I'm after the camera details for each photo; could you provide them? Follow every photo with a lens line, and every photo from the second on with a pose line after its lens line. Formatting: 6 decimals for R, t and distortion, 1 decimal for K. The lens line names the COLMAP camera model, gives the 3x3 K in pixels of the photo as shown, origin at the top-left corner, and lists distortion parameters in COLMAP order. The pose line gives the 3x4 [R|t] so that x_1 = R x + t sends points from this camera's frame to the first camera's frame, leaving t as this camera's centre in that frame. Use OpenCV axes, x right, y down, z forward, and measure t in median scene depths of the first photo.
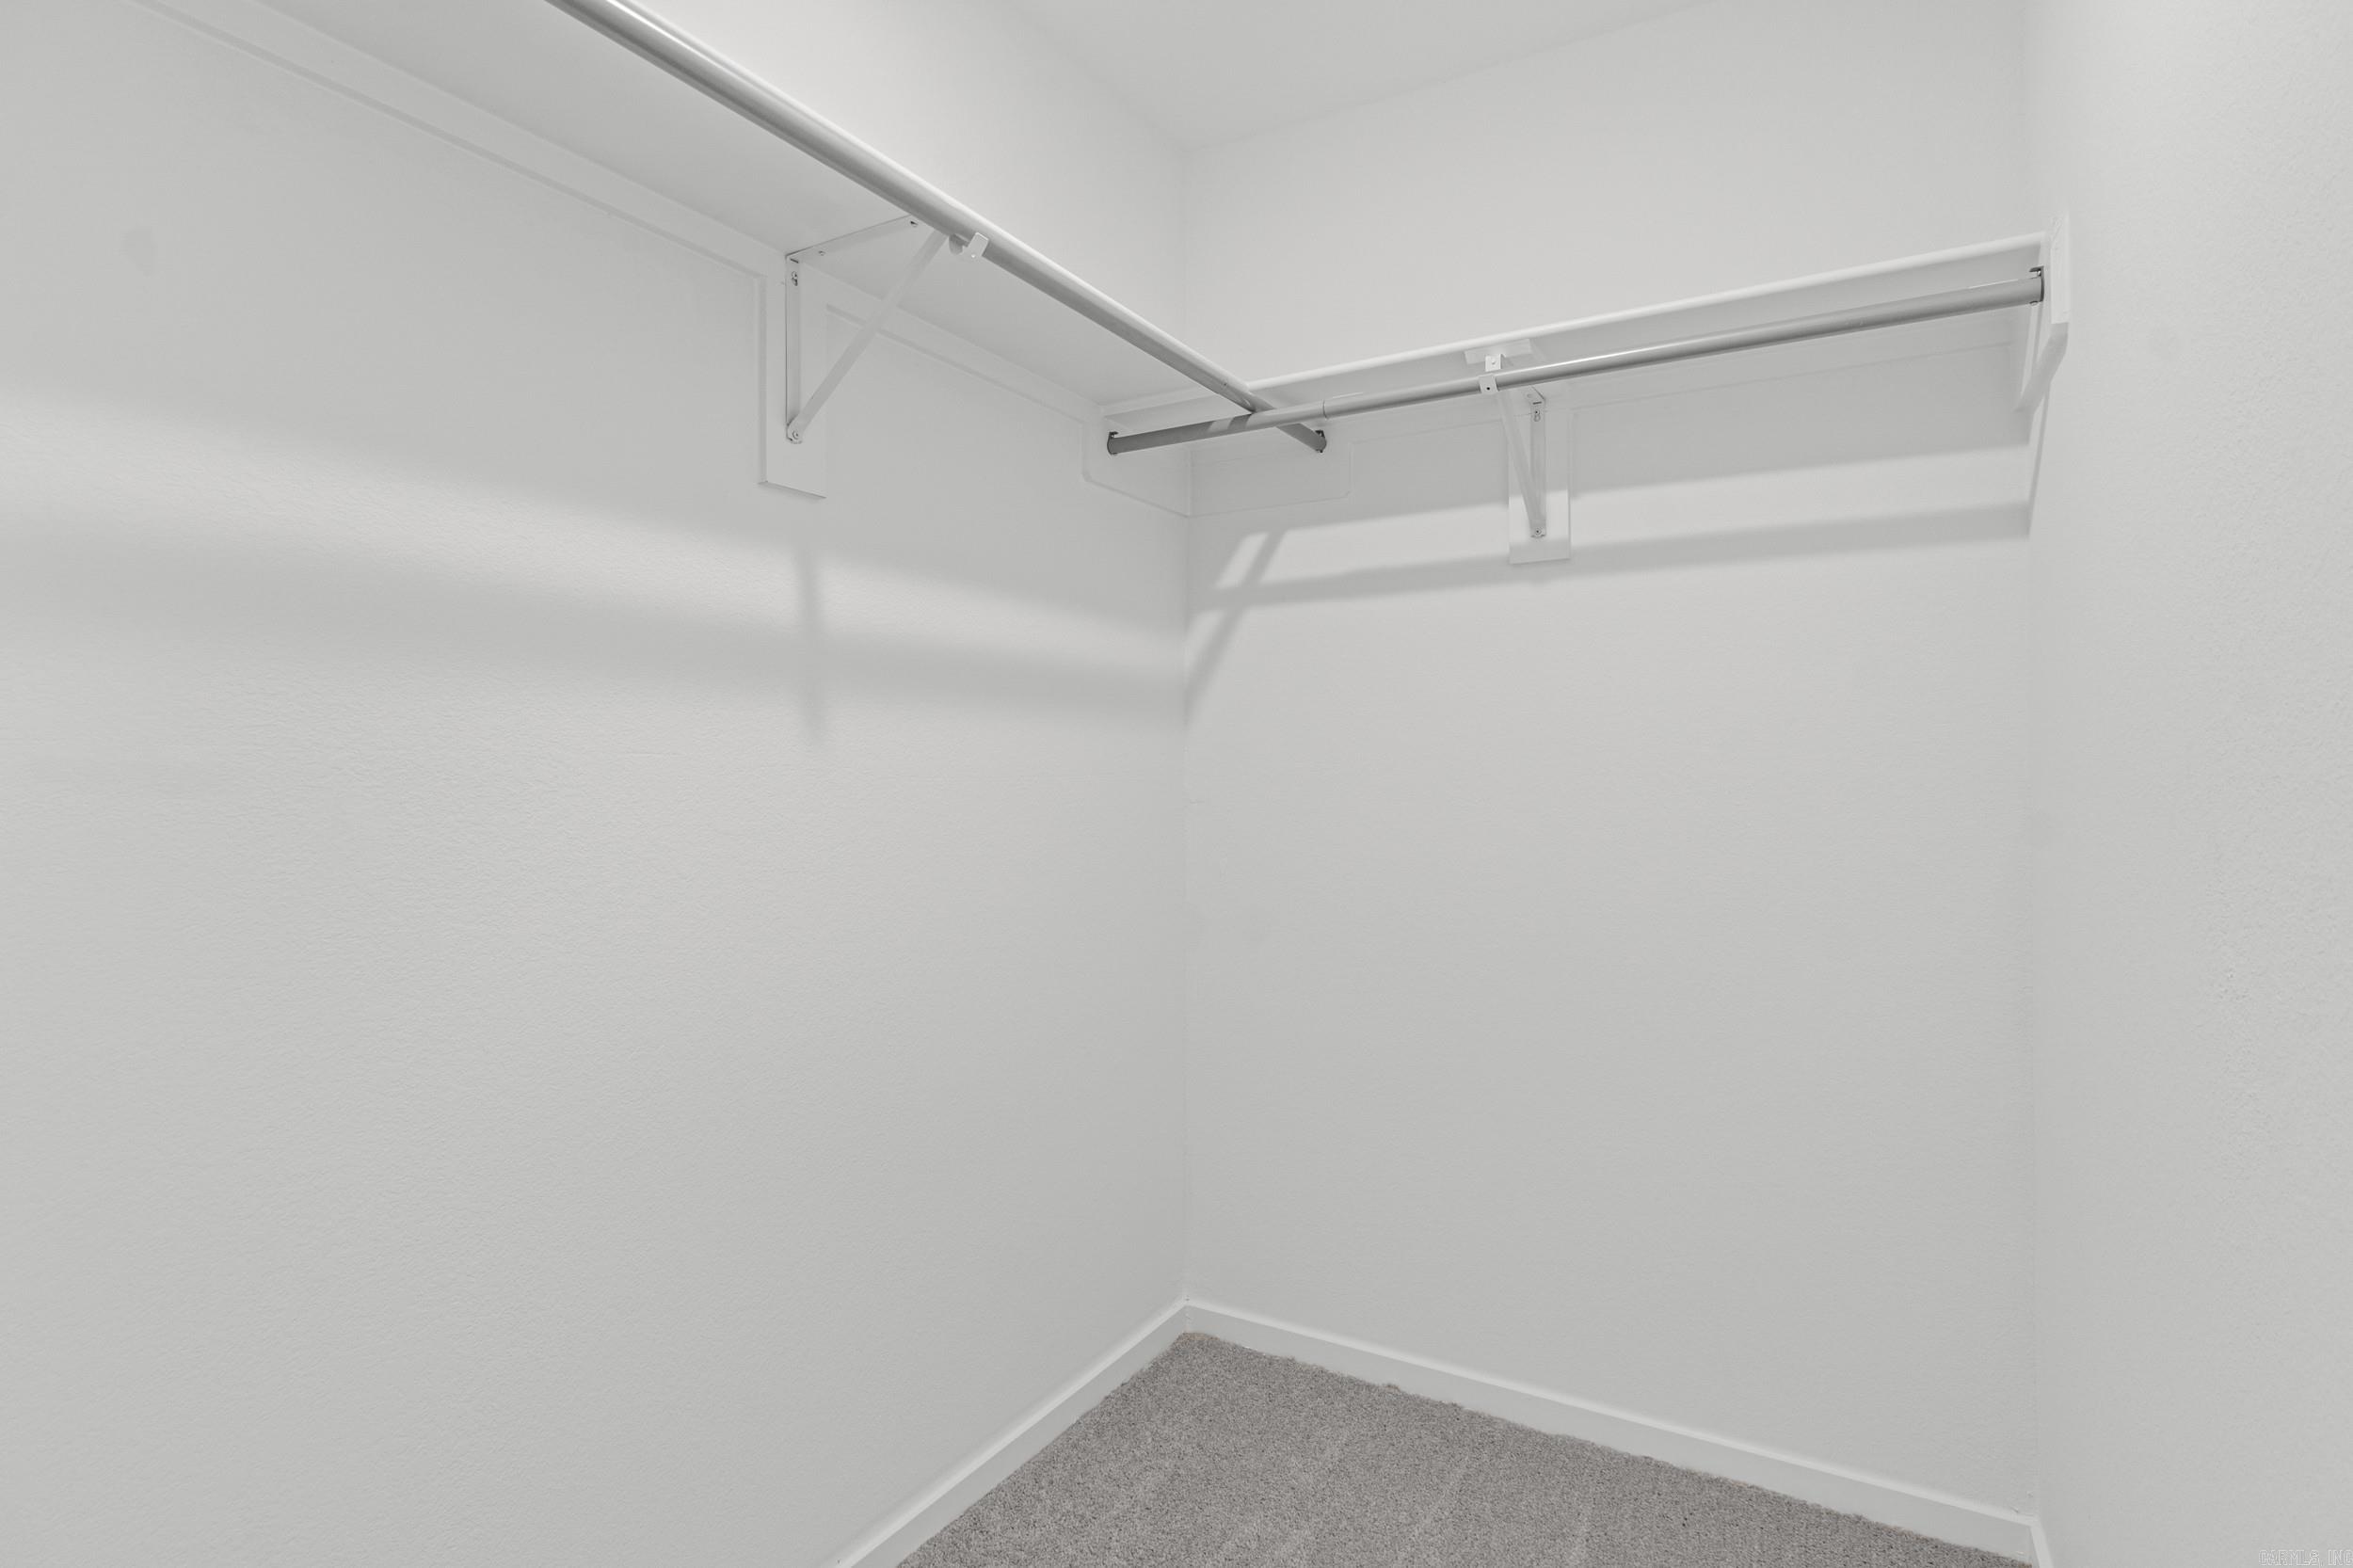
lens RADIAL K [[1180.2, 0, 1155.1], [0, 1180.2, 776.3], [0, 0, 1]] dist [-0.013483, 0.005837]
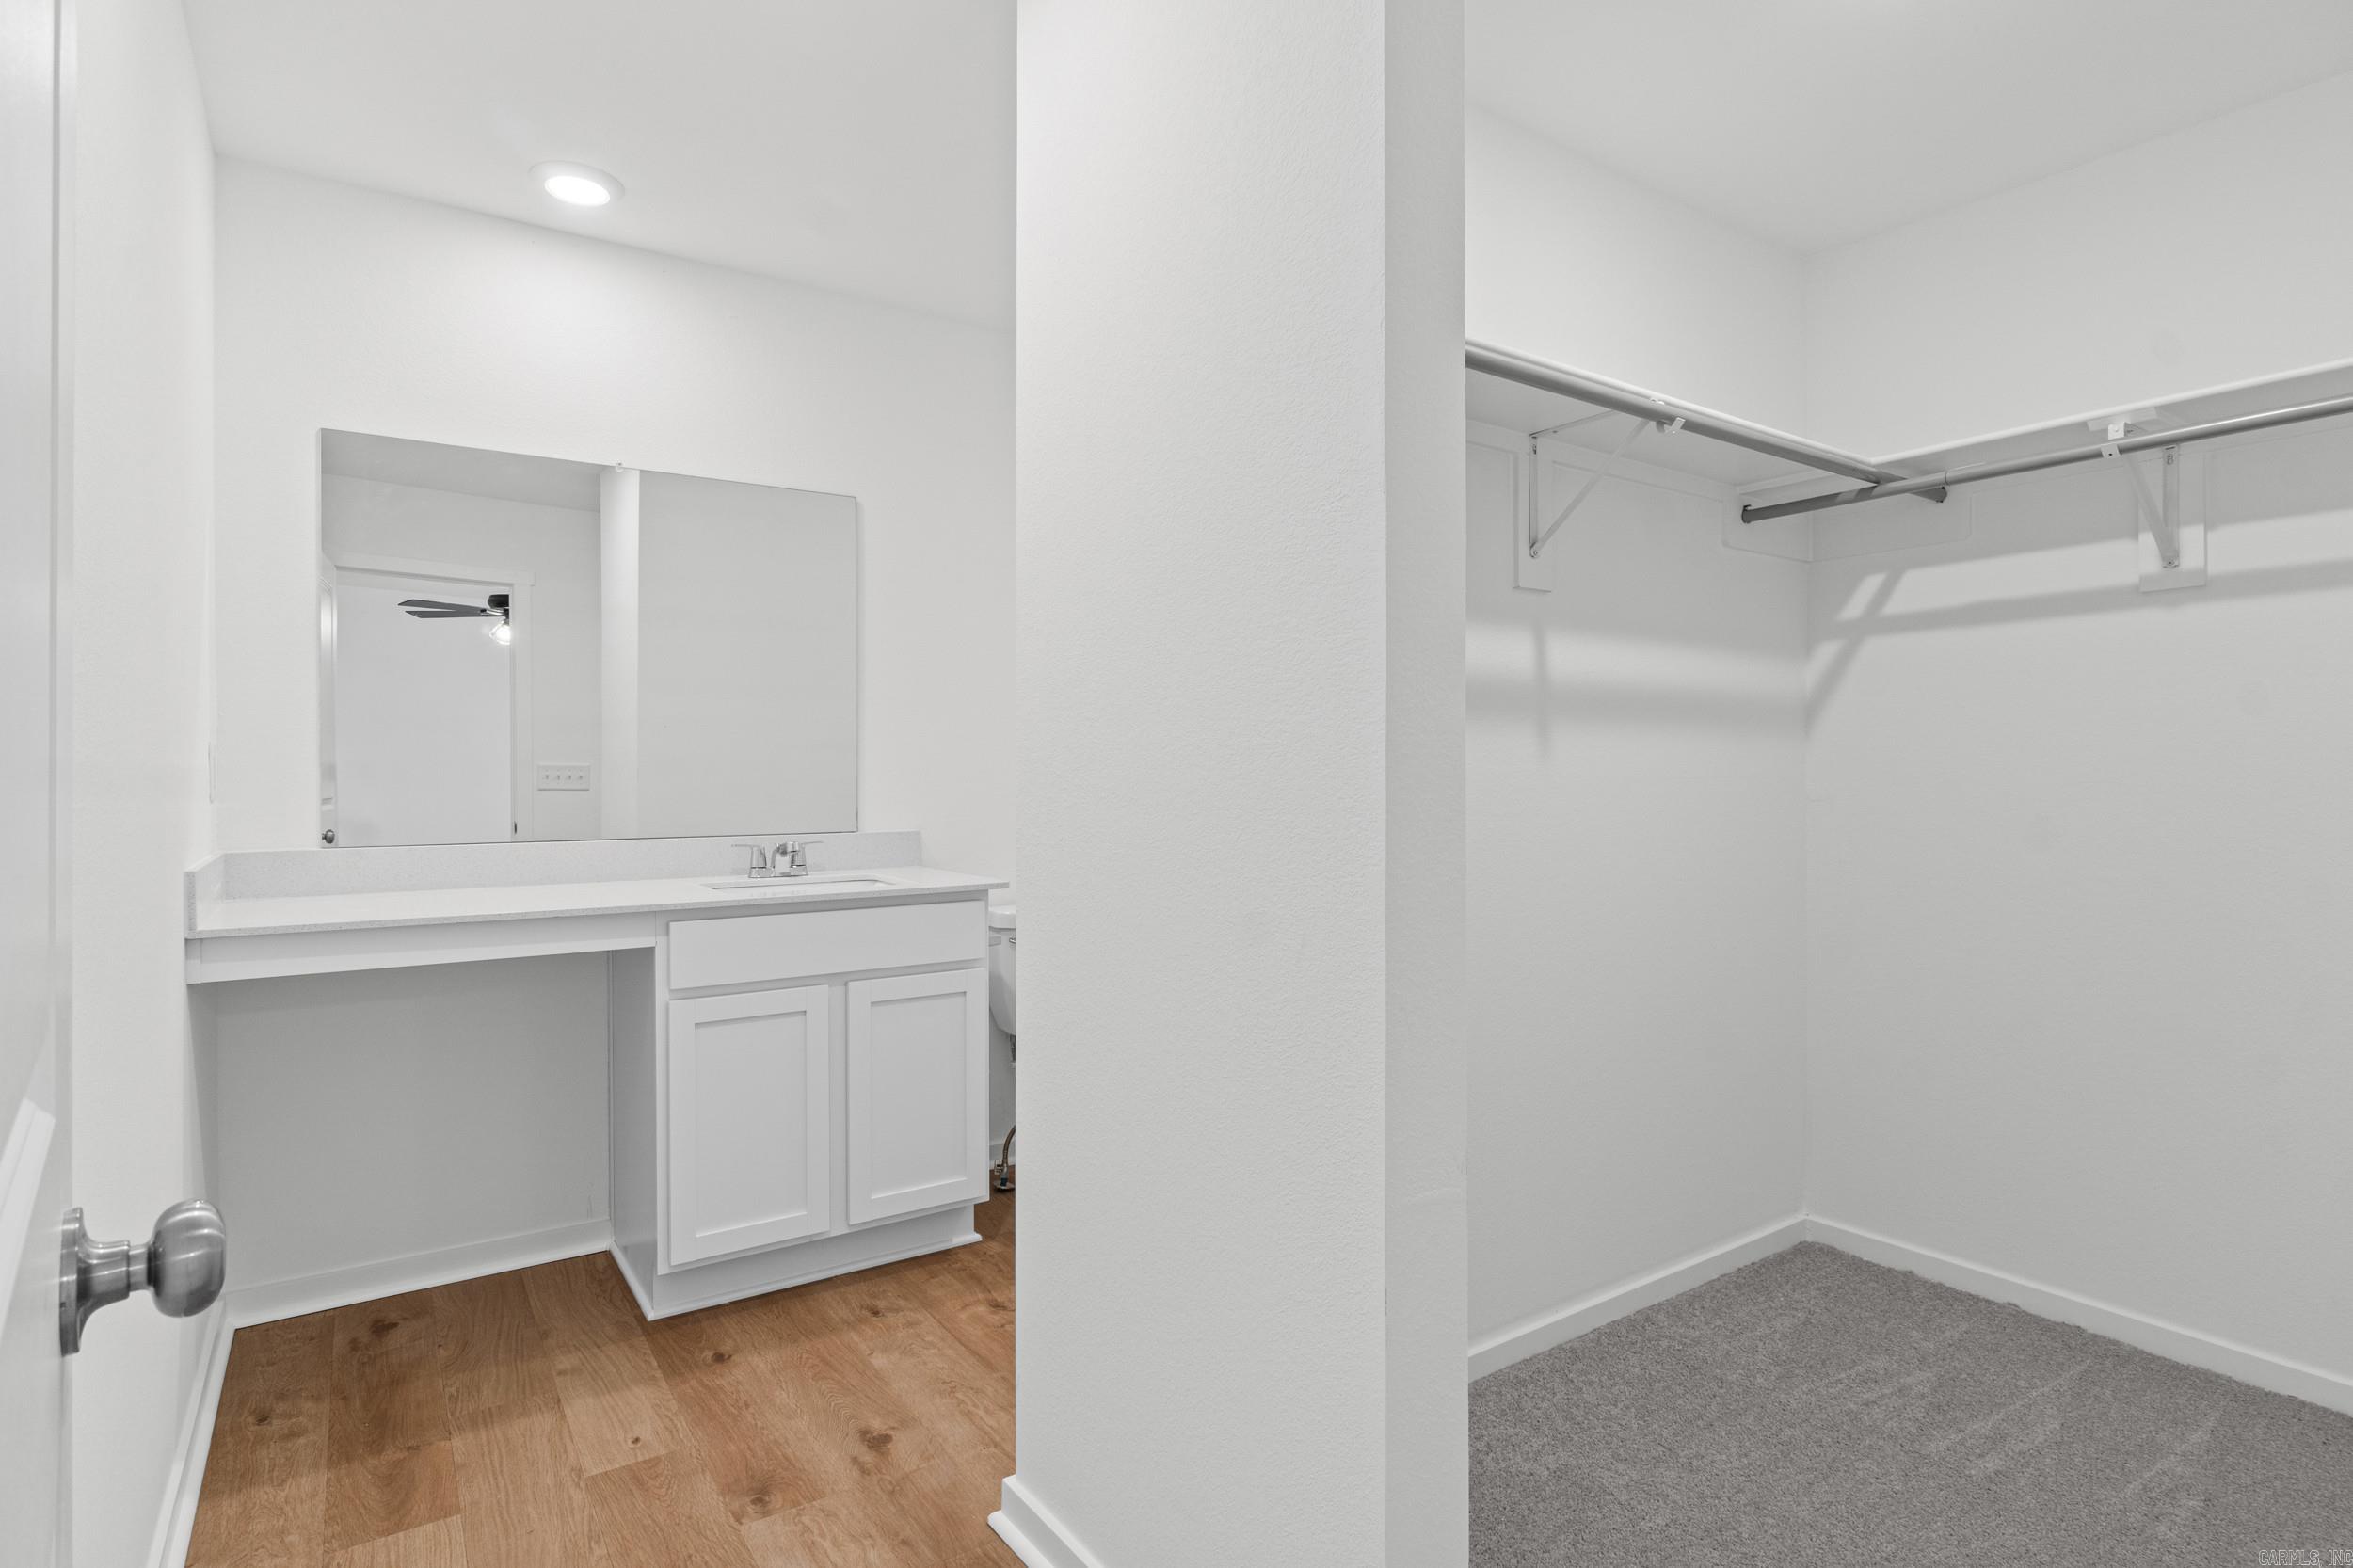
lens RADIAL K [[1180.2, 0, 1155.1], [0, 1180.2, 776.3], [0, 0, 1]] dist [-0.013483, 0.005837]
pose [[0.904953, 0.001779, -0.425507, -0.077365], [-0.001961, 0.999998, 0.000012, -0.001519], [0.425506, 0.000823, 0.904955, -0.433017]]
